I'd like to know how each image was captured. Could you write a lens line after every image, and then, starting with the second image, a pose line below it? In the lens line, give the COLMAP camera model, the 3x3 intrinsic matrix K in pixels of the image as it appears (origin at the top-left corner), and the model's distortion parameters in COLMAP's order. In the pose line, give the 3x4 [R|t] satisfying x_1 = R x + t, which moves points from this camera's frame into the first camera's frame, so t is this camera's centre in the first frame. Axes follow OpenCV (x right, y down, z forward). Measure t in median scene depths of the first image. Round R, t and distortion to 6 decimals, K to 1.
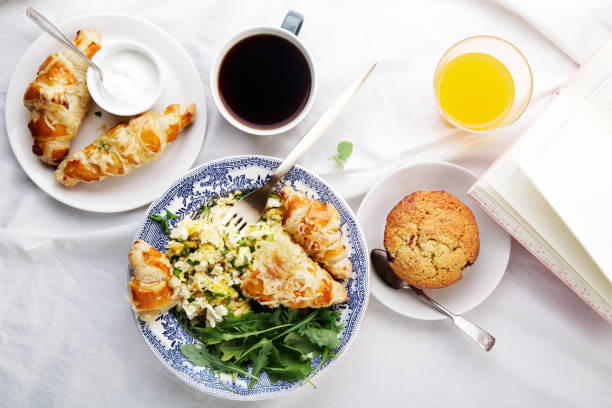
lens RADIAL K [[1117.4, 0, 305.7], [0, 1117.4, 204.9], [0, 0, 1]] dist [0.210984, 0.057493]
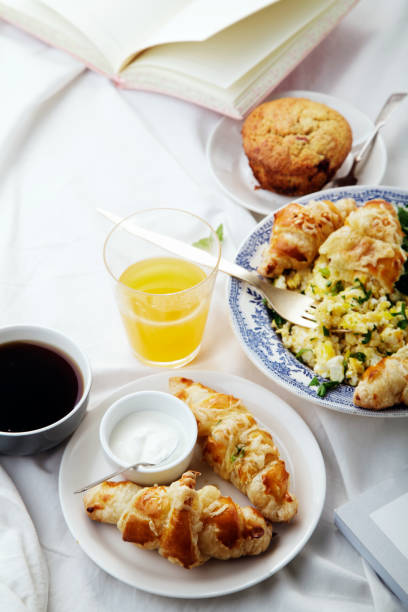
lens RADIAL K [[1619.7, 0, 204.2], [0, 1619.7, 306.0], [0, 0, 1]] dist [0.492307, -0.571333]
pose [[-0.115038, -0.762614, 0.636543, -0.806697], [0.992737, -0.065545, 0.100884, -0.181904], [-0.035213, 0.643525, 0.764615, 0.096699]]
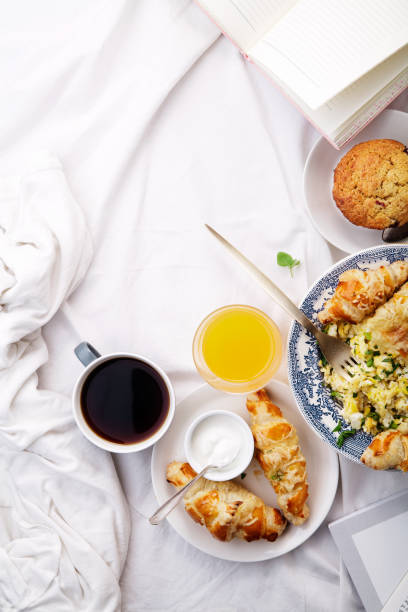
lens RADIAL K [[1221.2, 0, 202.8], [0, 1221.2, 308.2], [0, 0, 1]] dist [0.252678, -0.061583]
pose [[0.064784, -0.997593, -0.024734, 0.013458], [0.997895, 0.064833, -0.001196, -0.126781], [0.002797, -0.024605, 0.999693, -0.165916]]
